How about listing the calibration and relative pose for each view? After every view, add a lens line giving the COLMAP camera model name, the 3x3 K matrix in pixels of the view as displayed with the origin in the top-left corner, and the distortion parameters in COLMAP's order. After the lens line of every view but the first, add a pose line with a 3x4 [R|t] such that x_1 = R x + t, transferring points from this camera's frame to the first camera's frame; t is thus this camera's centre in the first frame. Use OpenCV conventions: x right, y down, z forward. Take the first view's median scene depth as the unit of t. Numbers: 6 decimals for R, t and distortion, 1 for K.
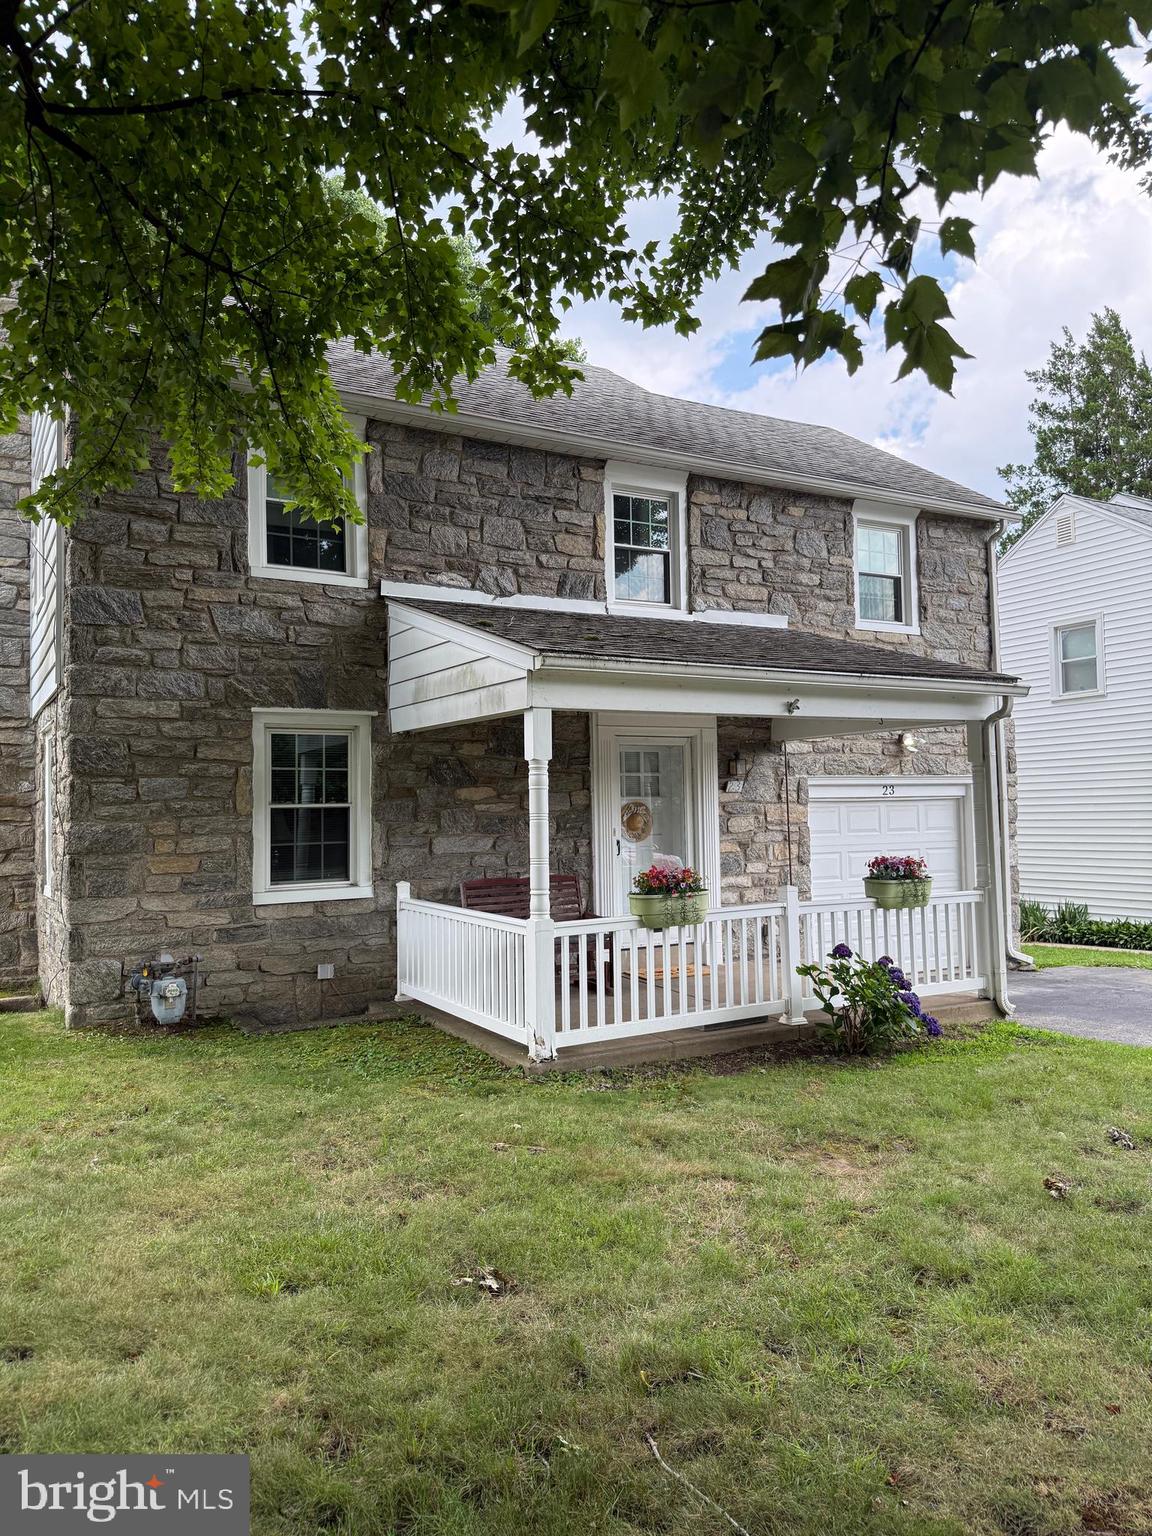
lens RADIAL K [[1089.7, 0, 581.5], [0, 1089.7, 770.4], [0, 0, 1]] dist [0.059108, -0.080745]
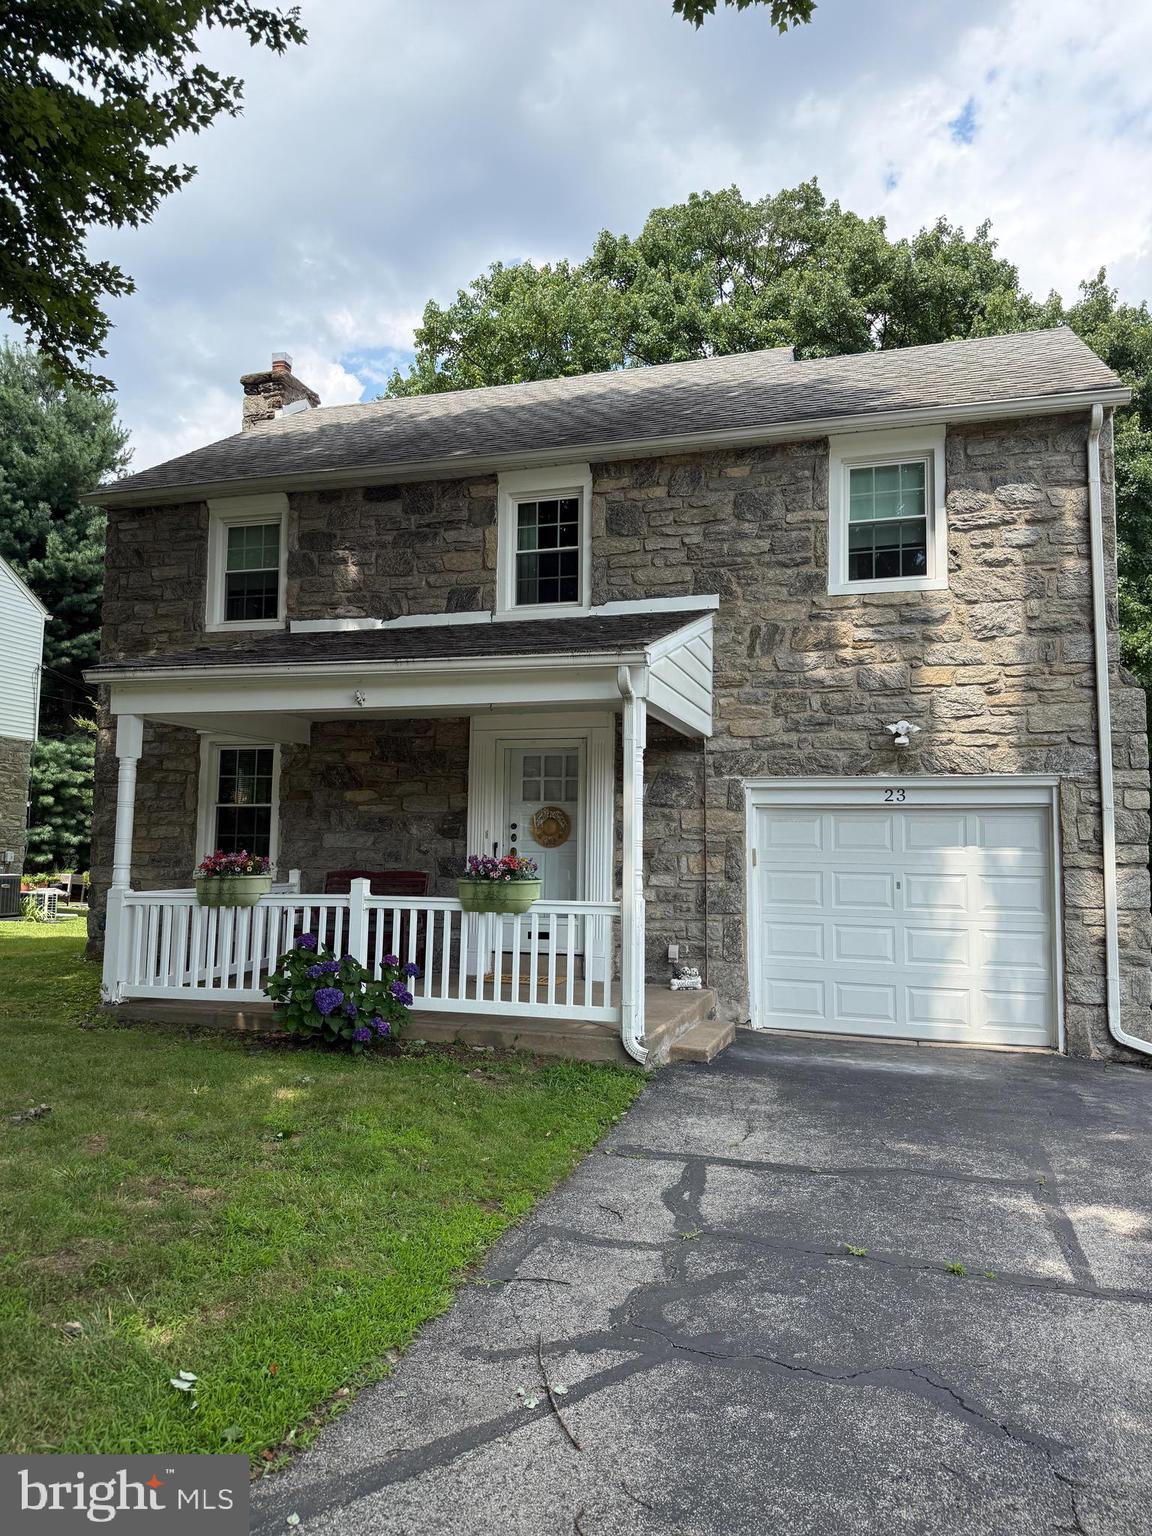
lens RADIAL K [[1089.7, 0, 569.5], [0, 1089.7, 773.3], [0, 0, 1]] dist [0.059108, -0.080745]
pose [[0.679342, -0.027457, -0.733308, 0.912989], [0.001067, 0.999336, -0.036429, 0.040488], [0.733821, 0.023965, 0.678920, 0.400165]]
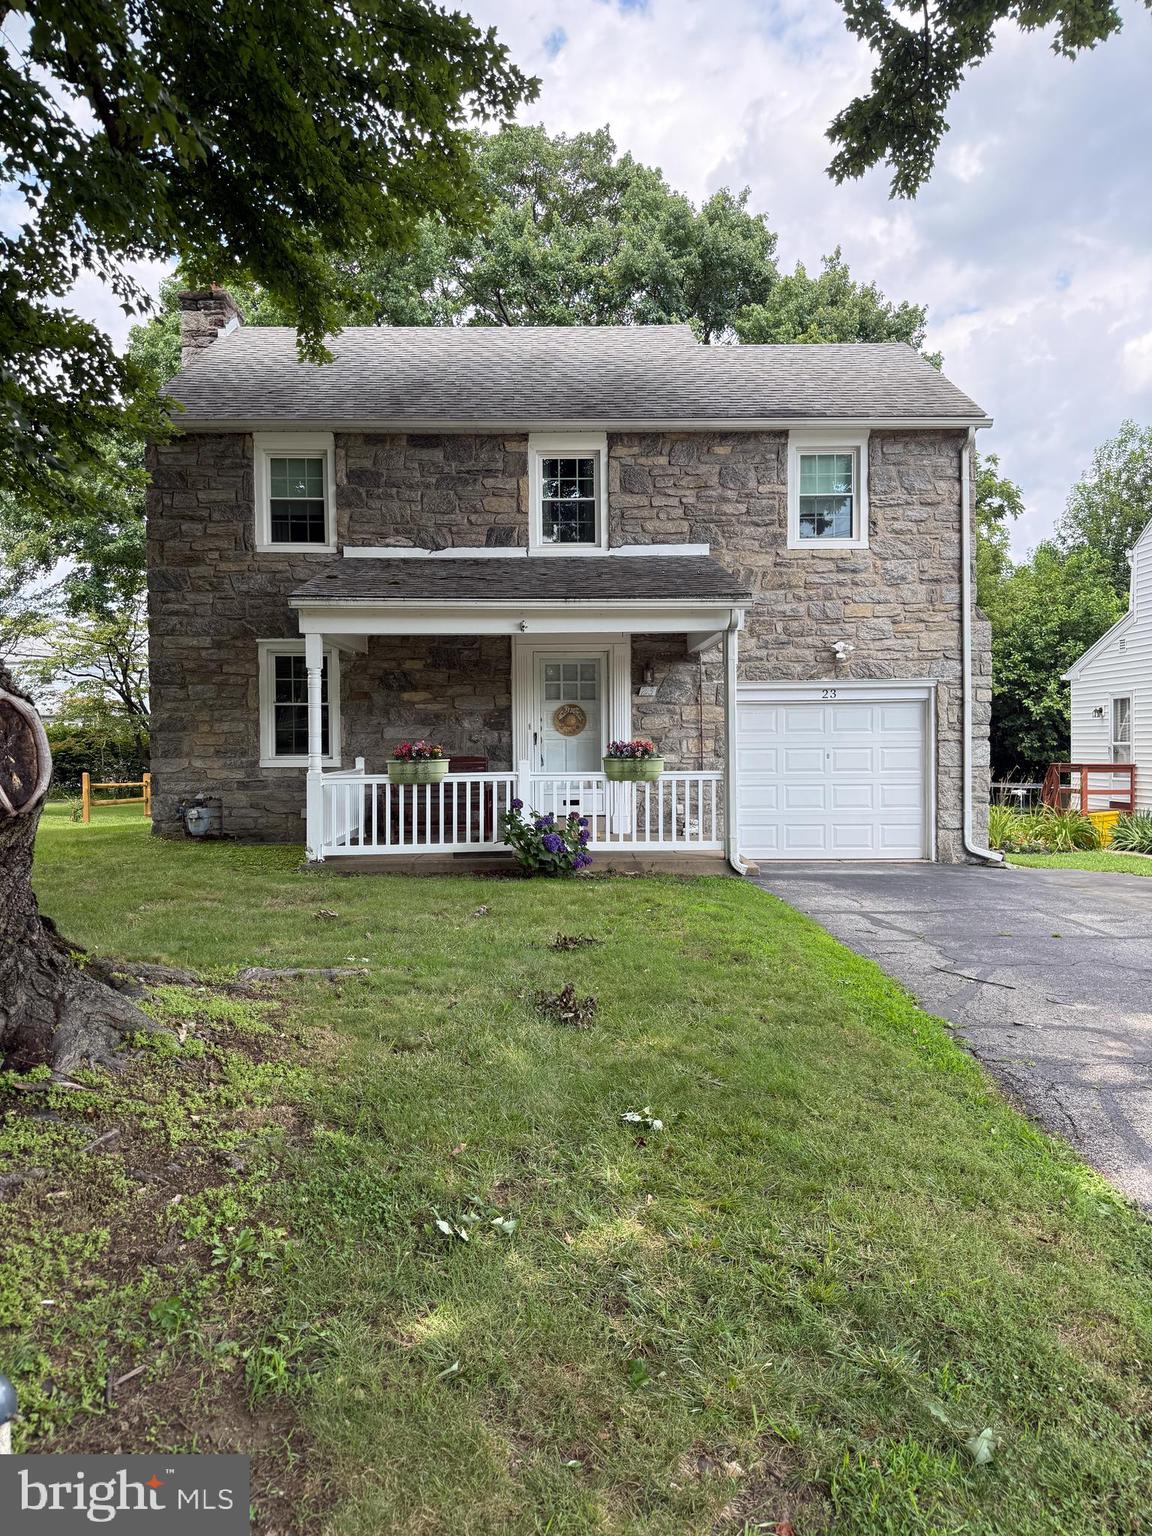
lens RADIAL K [[1089.7, 0, 569.7], [0, 1089.7, 782.9], [0, 0, 1]] dist [0.059108, -0.080745]
pose [[0.875766, 0.028215, -0.481911, 0.772439], [0.009379, 0.997107, 0.075424, 0.029199], [0.482645, -0.070574, 0.872968, -0.132545]]
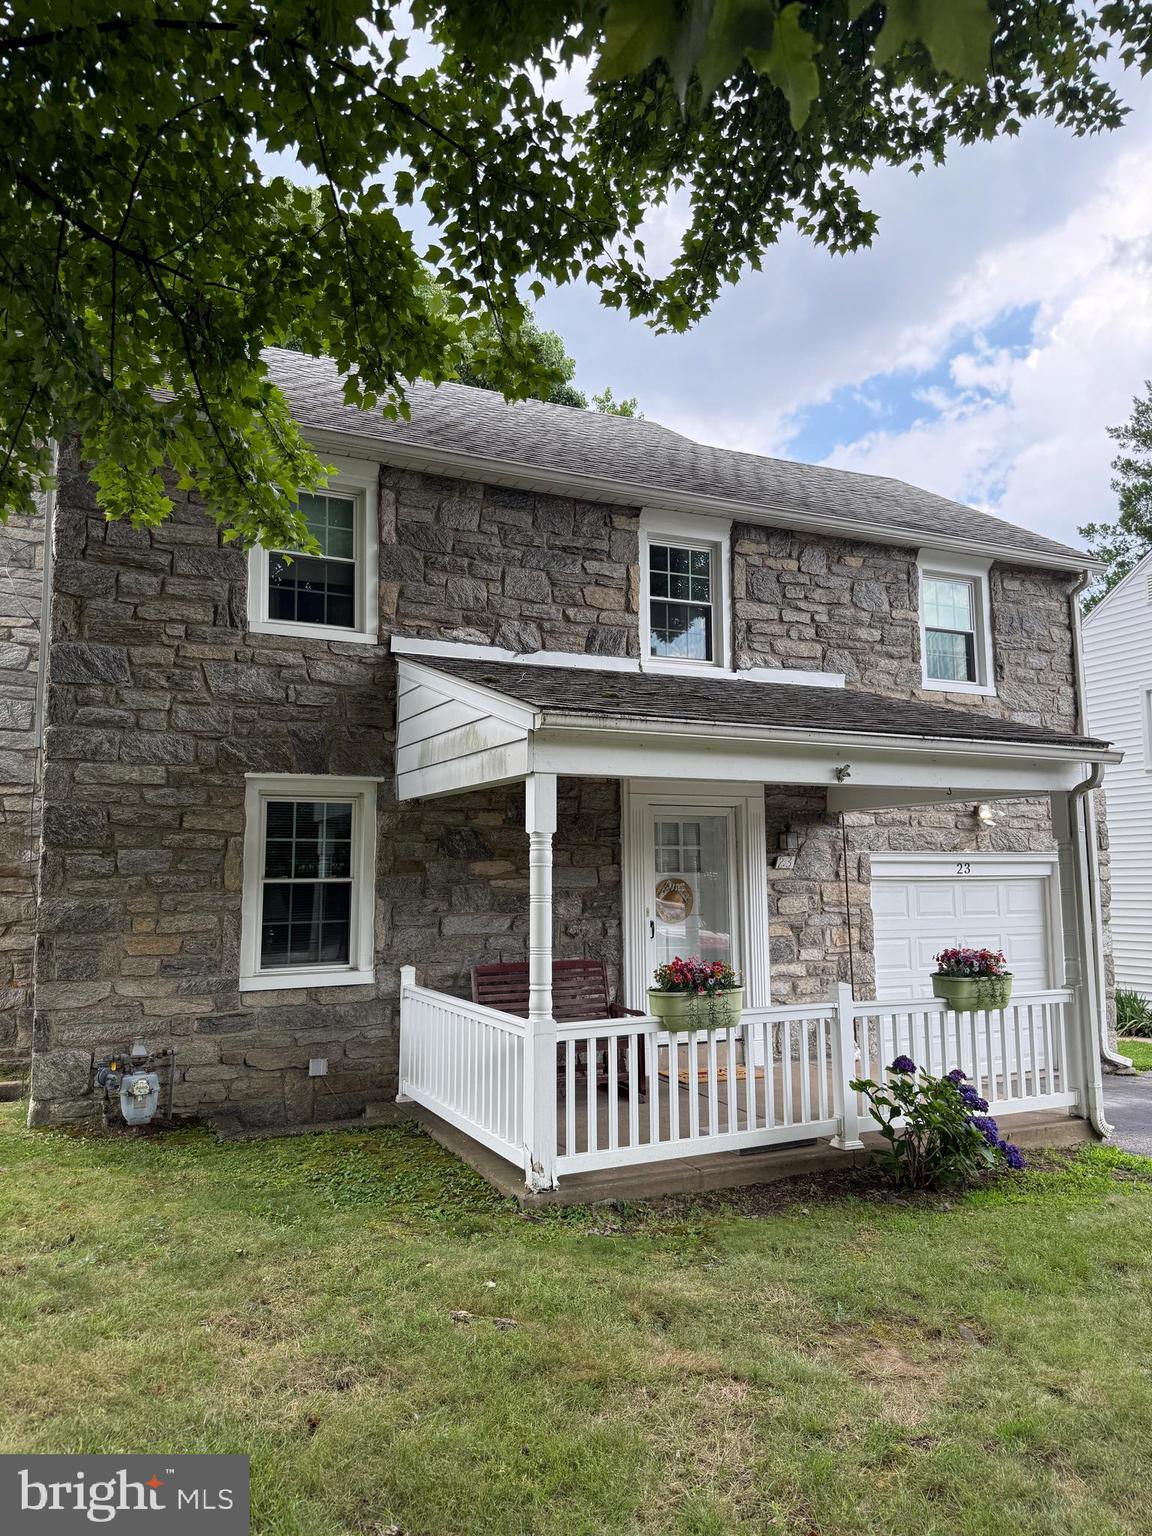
lens RADIAL K [[1089.7, 0, 569.3], [0, 1089.7, 765.1], [0, 0, 1]] dist [0.059108, -0.080745]
pose [[0.997008, 0.002396, -0.077267, 0.038028], [-0.007607, 0.997709, -0.067217, -0.003980], [0.076929, 0.067603, 0.994742, 0.100463]]
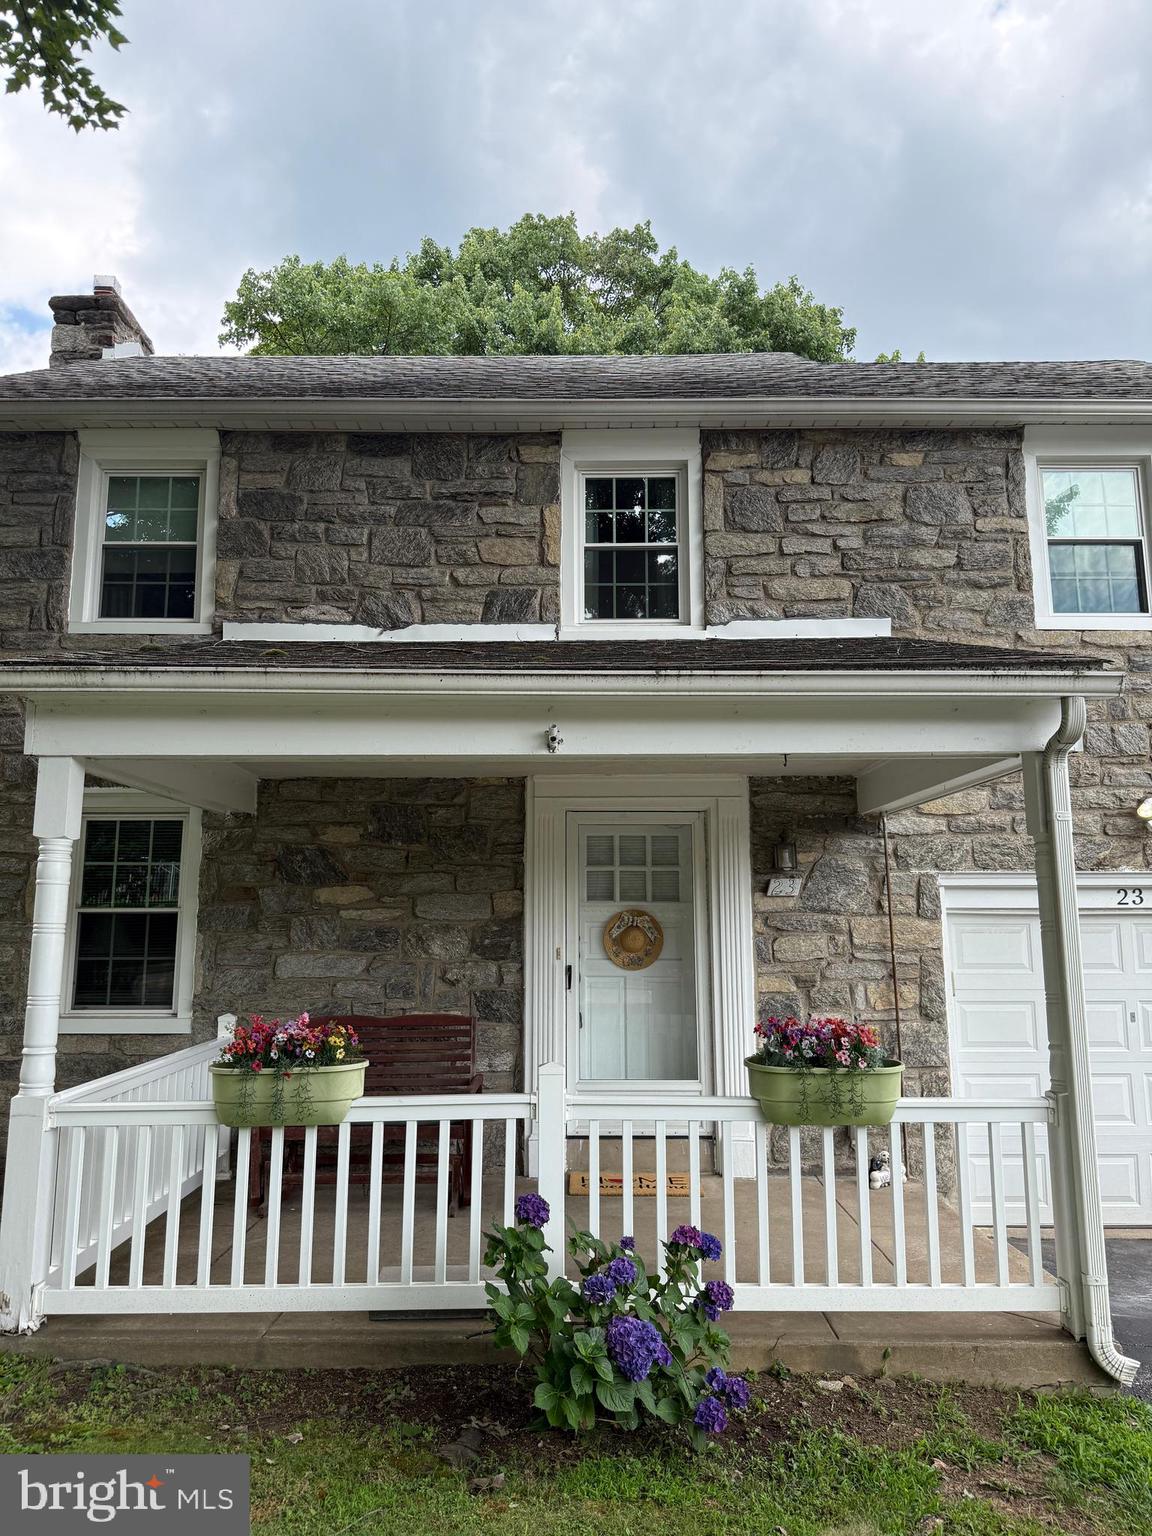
lens RADIAL K [[1089.7, 0, 563.2], [0, 1089.7, 768.2], [0, 0, 1]] dist [0.059108, -0.080745]
pose [[0.865741, -0.054901, -0.497471, 0.413859], [0.003030, 0.994522, -0.104483, 0.013874], [0.500483, 0.088948, 0.861165, 0.447105]]
